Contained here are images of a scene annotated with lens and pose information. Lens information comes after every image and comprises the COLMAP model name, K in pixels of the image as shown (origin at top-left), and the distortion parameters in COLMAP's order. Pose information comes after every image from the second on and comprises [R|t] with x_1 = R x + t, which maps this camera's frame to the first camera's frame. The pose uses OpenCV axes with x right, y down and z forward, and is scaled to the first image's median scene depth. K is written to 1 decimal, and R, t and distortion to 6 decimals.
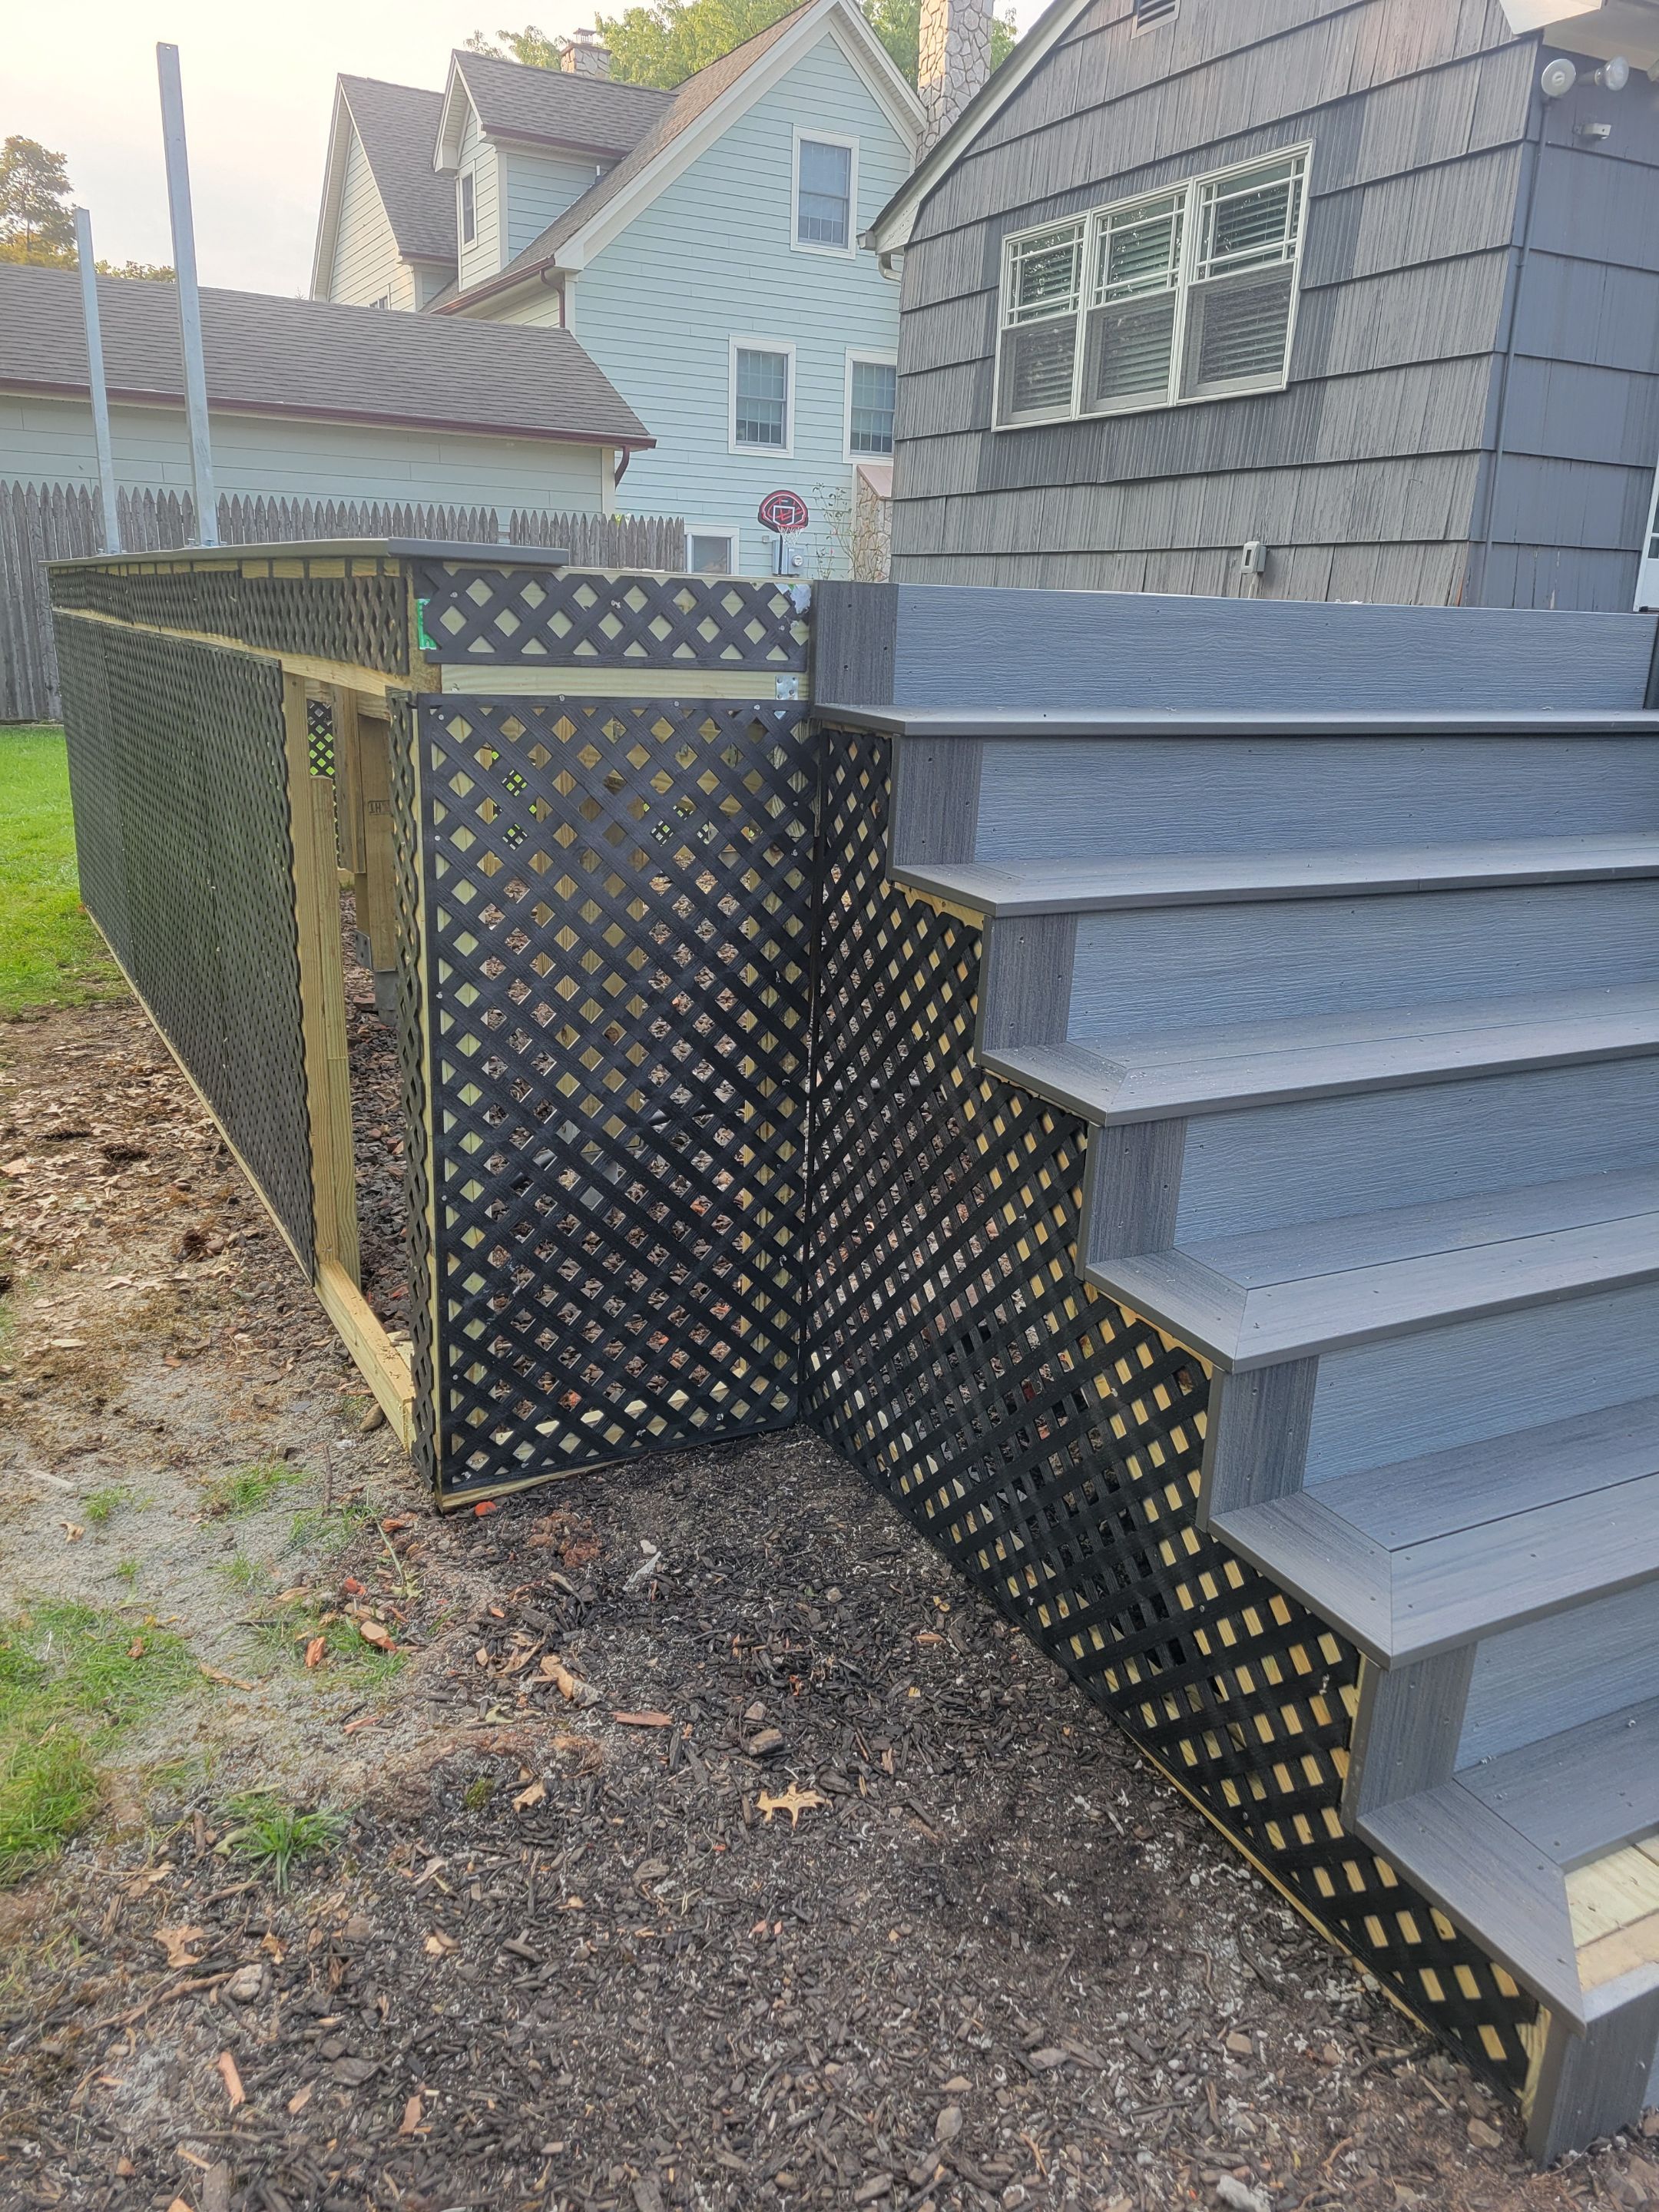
lens RADIAL K [[1666.2, 0, 829.4], [0, 1666.2, 1111.2], [0, 0, 1]] dist [0.062967, -0.043883]
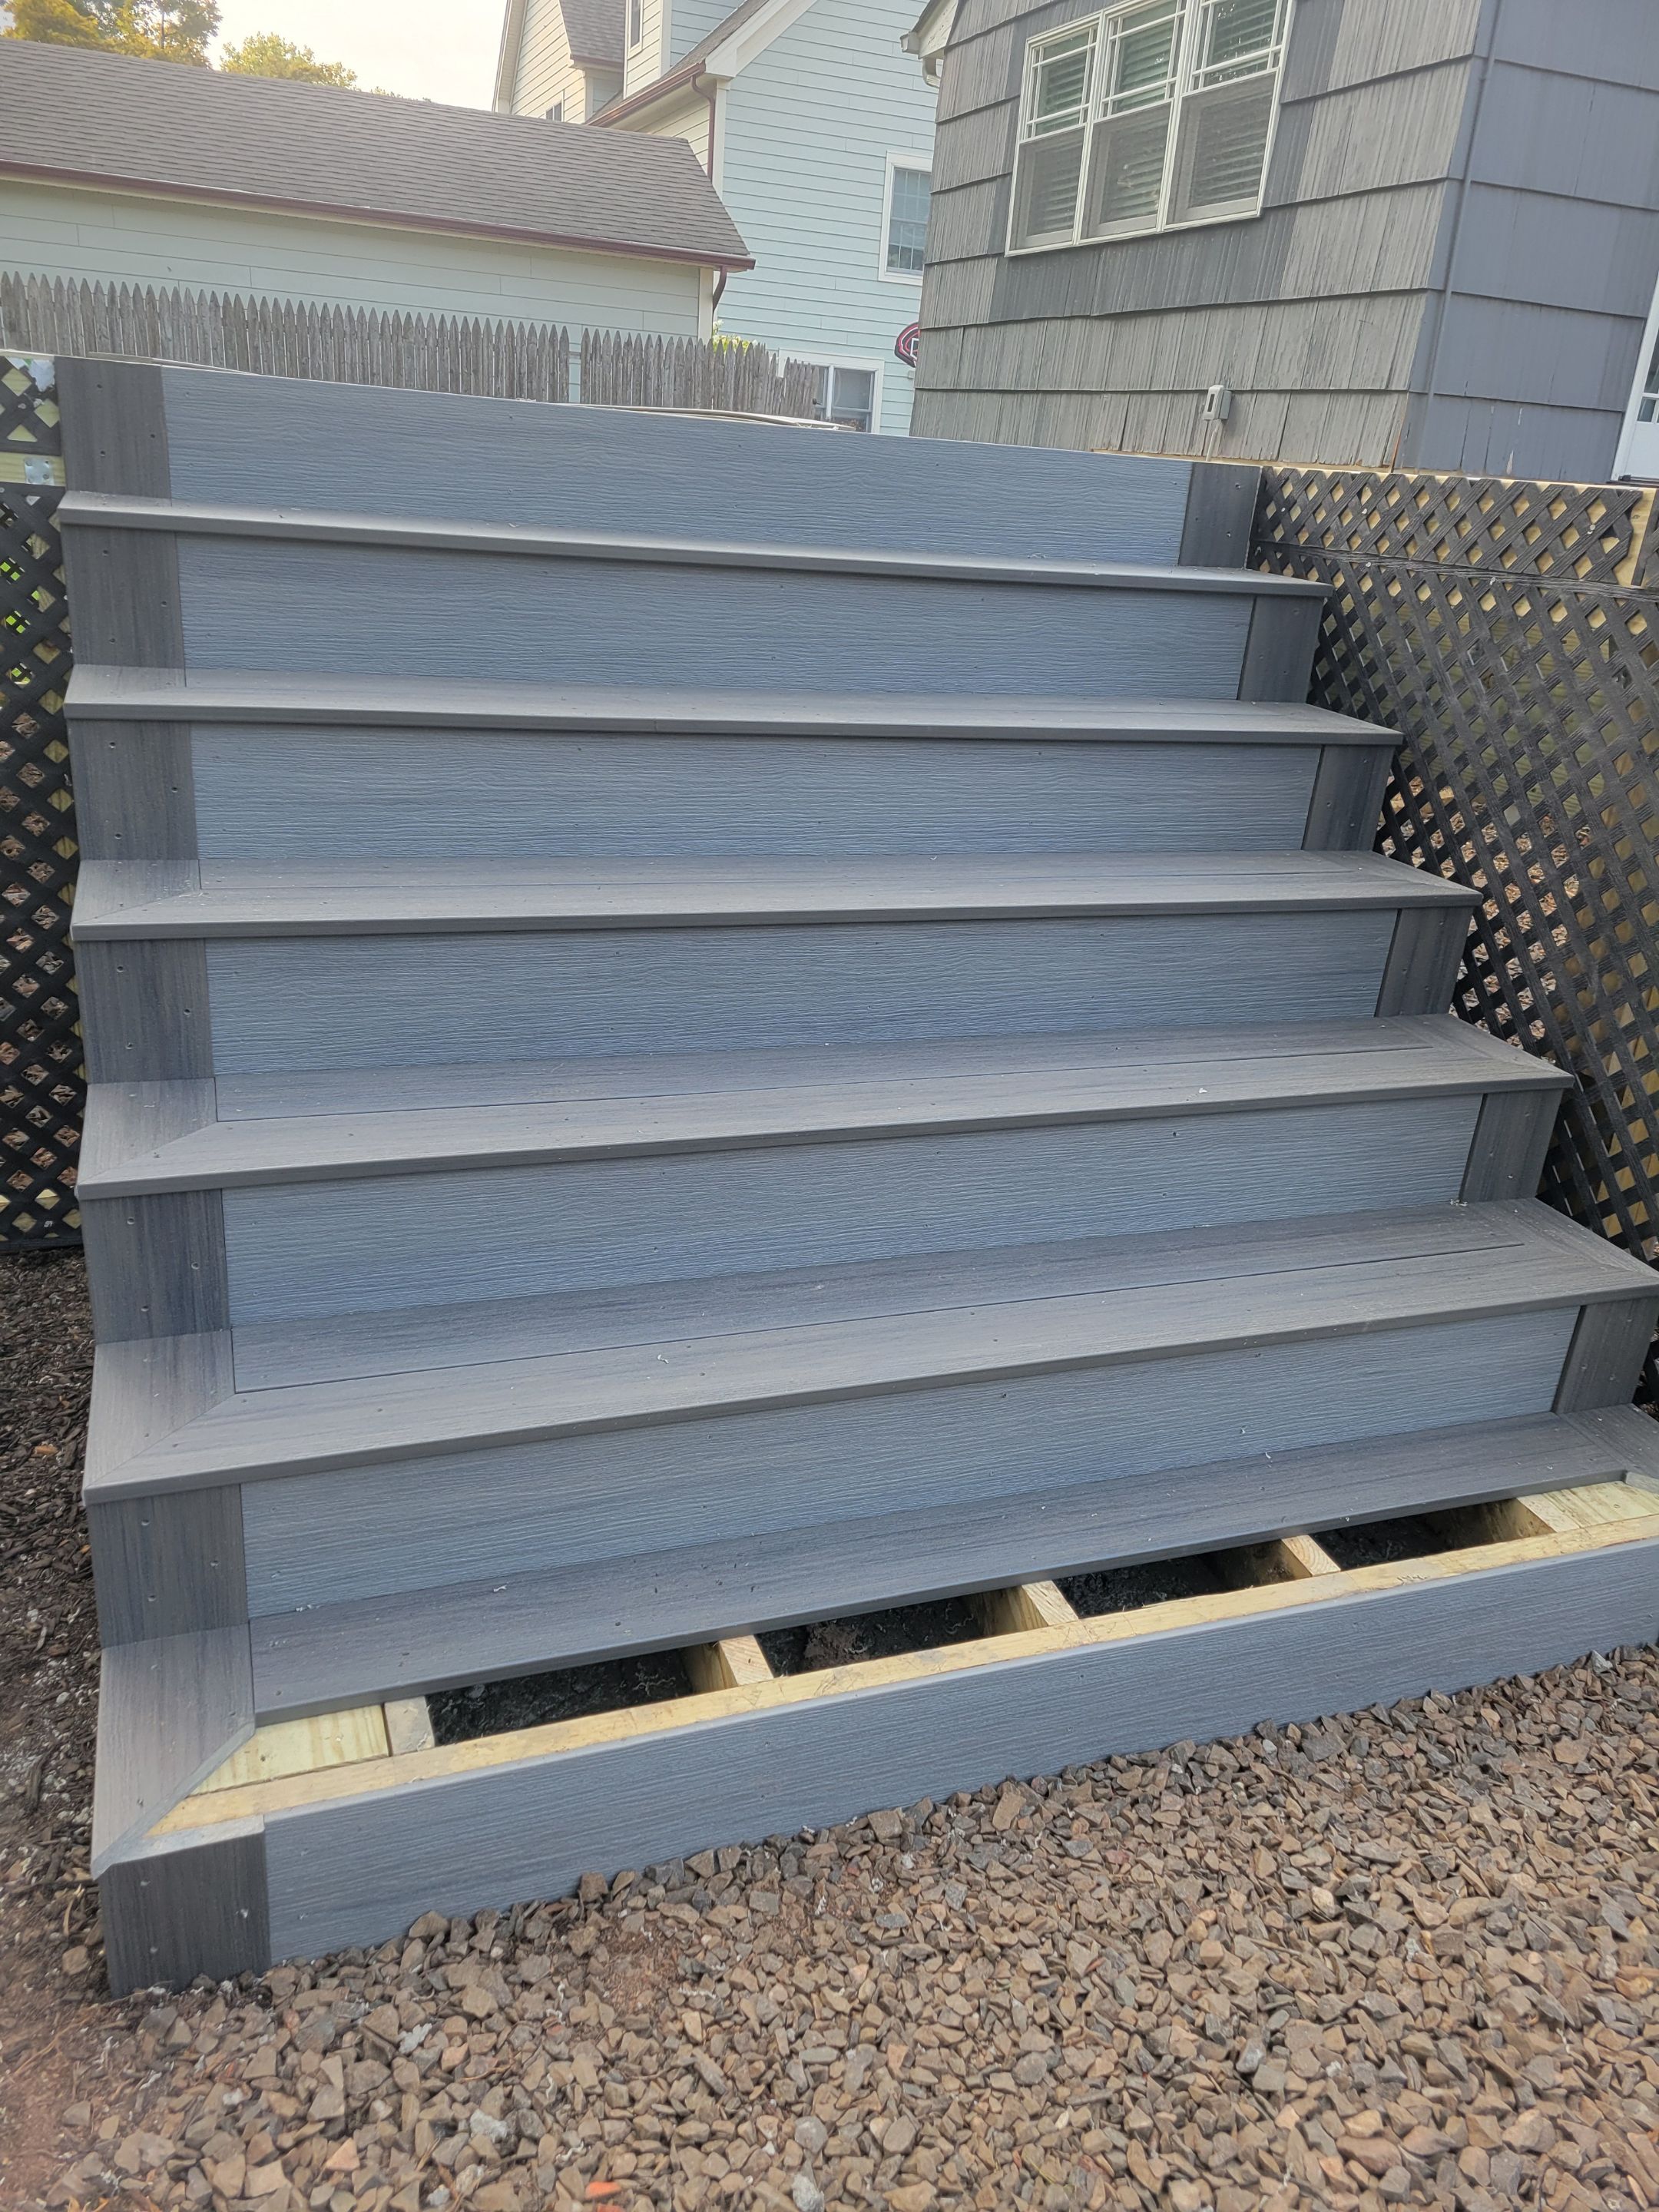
lens RADIAL K [[1666.2, 0, 837.7], [0, 1666.2, 1103.2], [0, 0, 1]] dist [0.062967, -0.043883]
pose [[0.991303, 0.084337, -0.101023, 0.171050], [-0.076220, 0.993739, 0.081689, -0.002505], [0.107280, -0.073279, 0.991525, 0.019044]]
